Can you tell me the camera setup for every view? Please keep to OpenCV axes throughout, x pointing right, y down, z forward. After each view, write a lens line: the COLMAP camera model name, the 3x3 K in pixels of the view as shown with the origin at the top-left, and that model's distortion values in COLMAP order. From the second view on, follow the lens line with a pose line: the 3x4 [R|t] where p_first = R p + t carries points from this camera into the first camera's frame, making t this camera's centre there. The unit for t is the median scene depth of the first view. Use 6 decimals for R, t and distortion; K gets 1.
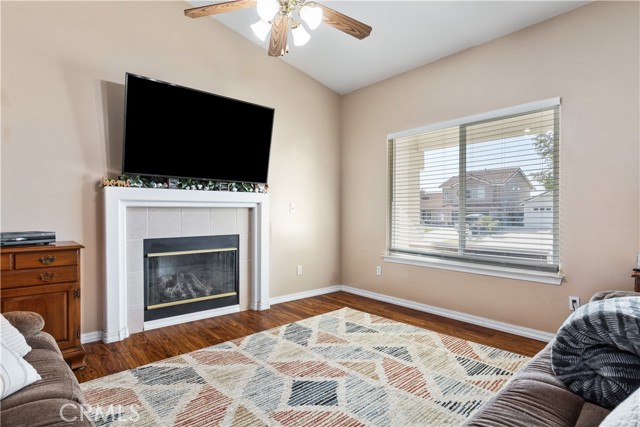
lens RADIAL K [[343.6, 0, 317.9], [0, 343.6, 217.9], [0, 0, 1]] dist [-0.000185, -0.000050]
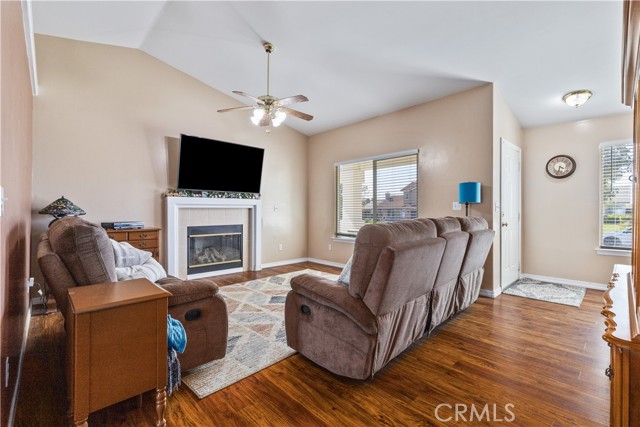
lens RADIAL K [[290.1, 0, 317.4], [0, 290.1, 210.9], [0, 0, 1]] dist [0.000507, 0.000036]
pose [[0.999173, -0.000878, 0.040652, 0.087778], [0.001555, 0.999860, -0.016631, 0.007944], [-0.040632, 0.016681, 0.999035, -0.492870]]
